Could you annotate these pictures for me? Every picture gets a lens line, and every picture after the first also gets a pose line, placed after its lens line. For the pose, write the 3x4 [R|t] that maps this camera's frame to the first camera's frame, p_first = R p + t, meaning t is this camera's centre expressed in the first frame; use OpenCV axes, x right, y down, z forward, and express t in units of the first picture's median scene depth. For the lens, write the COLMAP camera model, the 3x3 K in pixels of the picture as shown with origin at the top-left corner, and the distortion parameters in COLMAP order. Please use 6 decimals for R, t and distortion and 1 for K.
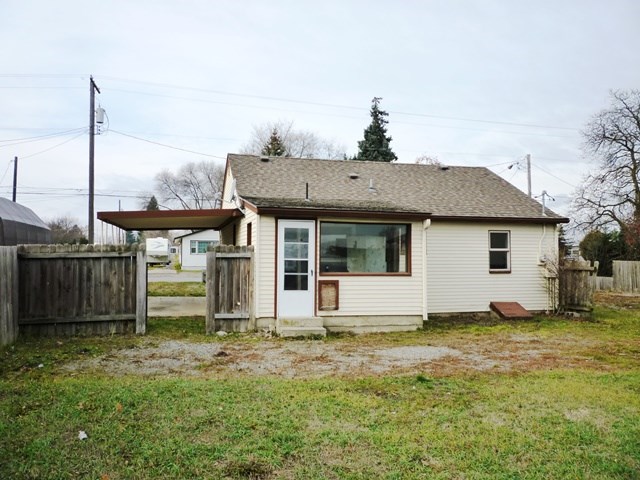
lens RADIAL K [[556.7, 0, 319.1], [0, 556.7, 240.0], [0, 0, 1]] dist [-0.055335, 0.041015]
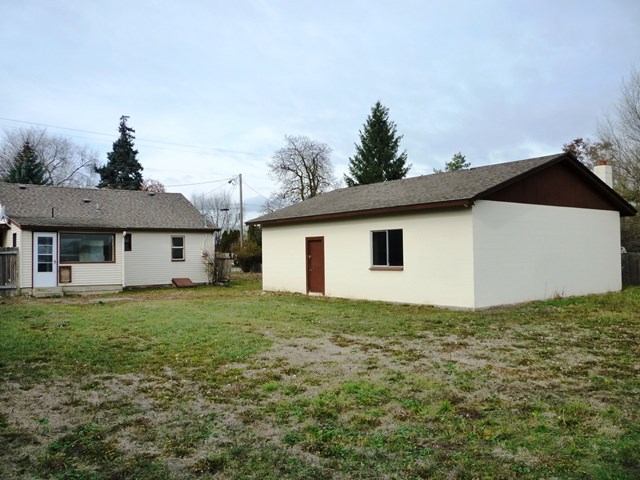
lens RADIAL K [[556.7, 0, 321.2], [0, 556.7, 241.9], [0, 0, 1]] dist [-0.055335, 0.041015]
pose [[0.915645, -0.007190, 0.401924, 0.047080], [0.002076, 0.999911, 0.013158, -0.021101], [-0.401983, -0.011214, 0.915579, -0.757053]]
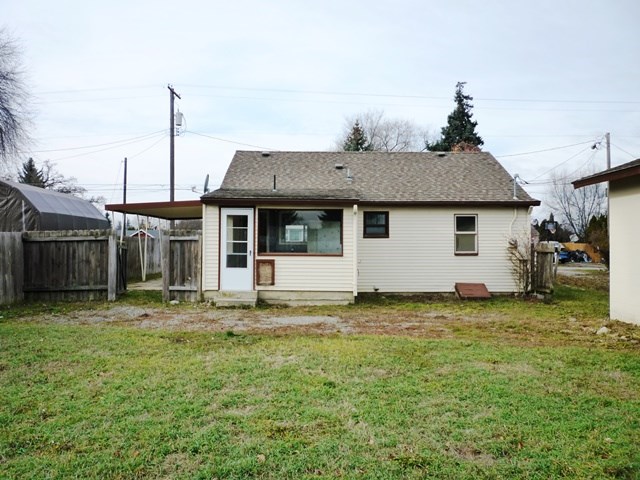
lens RADIAL K [[556.7, 0, 319.9], [0, 556.7, 241.6], [0, 0, 1]] dist [-0.055335, 0.041015]
pose [[0.969708, -0.005047, -0.244216, 0.326669], [0.010818, 0.999693, 0.022295, 0.008393], [0.244029, -0.024261, 0.969464, -0.076065]]
